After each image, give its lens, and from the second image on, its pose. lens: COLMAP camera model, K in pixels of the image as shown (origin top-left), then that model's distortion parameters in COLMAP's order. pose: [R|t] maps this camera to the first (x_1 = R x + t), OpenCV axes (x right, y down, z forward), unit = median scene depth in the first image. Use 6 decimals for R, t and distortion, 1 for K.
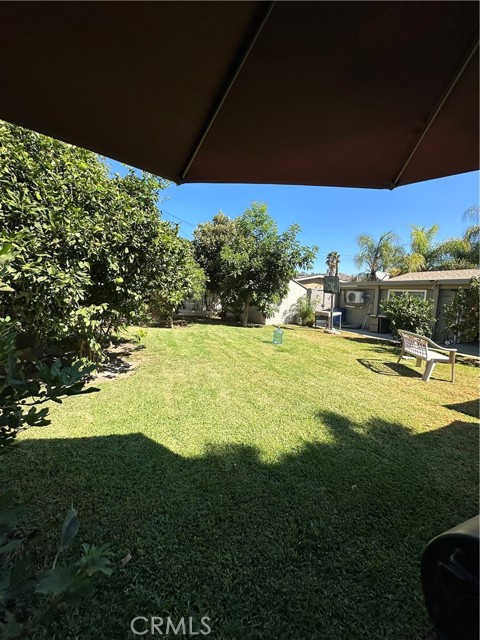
lens RADIAL K [[256.4, 0, 239.9], [0, 256.4, 319.8], [0, 0, 1]] dist [-0.002693, 0.000179]
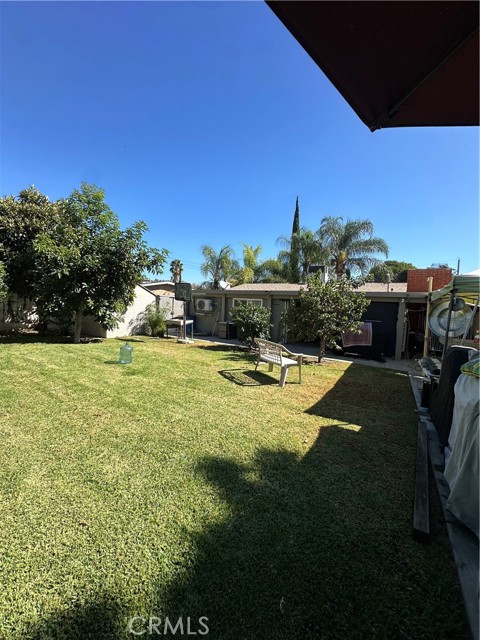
lens RADIAL K [[256.4, 0, 239.0], [0, 256.4, 318.8], [0, 0, 1]] dist [-0.002693, 0.000179]
pose [[0.833762, -0.025222, 0.551547, 0.003151], [0.041401, 0.999000, -0.016902, -0.012948], [-0.550569, 0.036927, 0.833973, 0.099712]]
